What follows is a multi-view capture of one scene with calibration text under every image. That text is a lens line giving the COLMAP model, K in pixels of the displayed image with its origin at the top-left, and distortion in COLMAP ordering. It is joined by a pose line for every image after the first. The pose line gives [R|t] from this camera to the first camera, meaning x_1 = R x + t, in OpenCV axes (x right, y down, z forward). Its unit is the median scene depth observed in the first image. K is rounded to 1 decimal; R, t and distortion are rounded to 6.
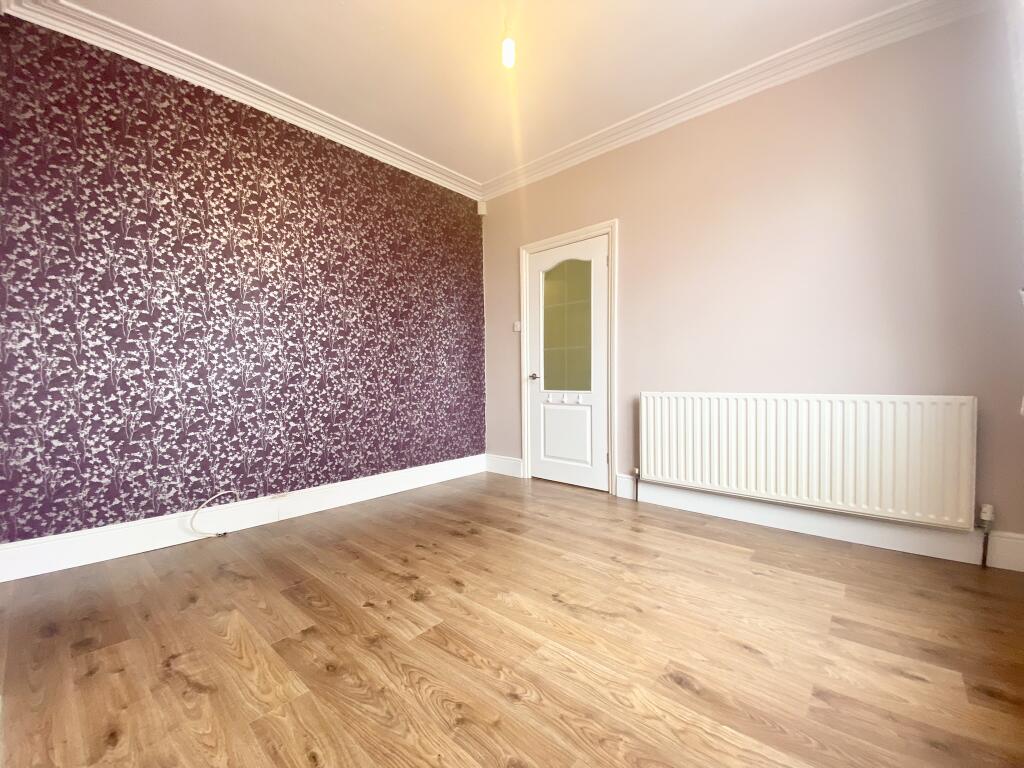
lens RADIAL K [[411.4, 0, 511.9], [0, 411.4, 382.2], [0, 0, 1]] dist [-0.001250, -0.000112]
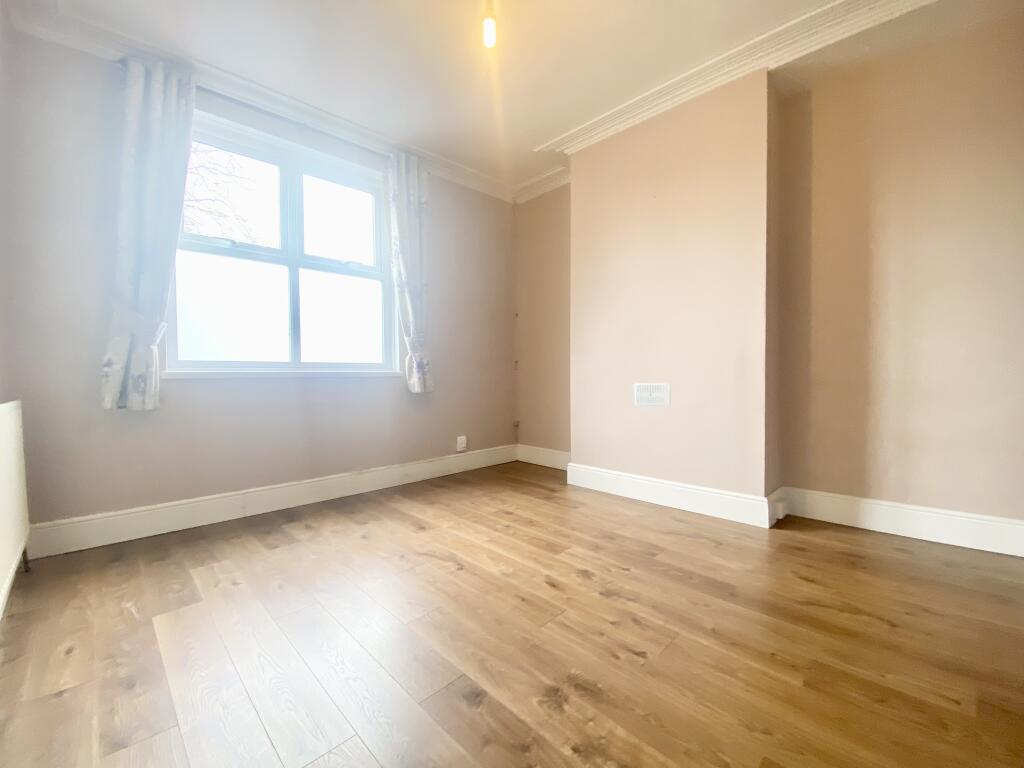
lens RADIAL K [[411.4, 0, 510.3], [0, 411.4, 384.2], [0, 0, 1]] dist [-0.001250, -0.000112]
pose [[-0.997275, 0.020199, 0.070955, -0.123520], [0.022478, 0.999252, 0.031462, -0.011410], [-0.070266, 0.032971, -0.996983, 2.177289]]
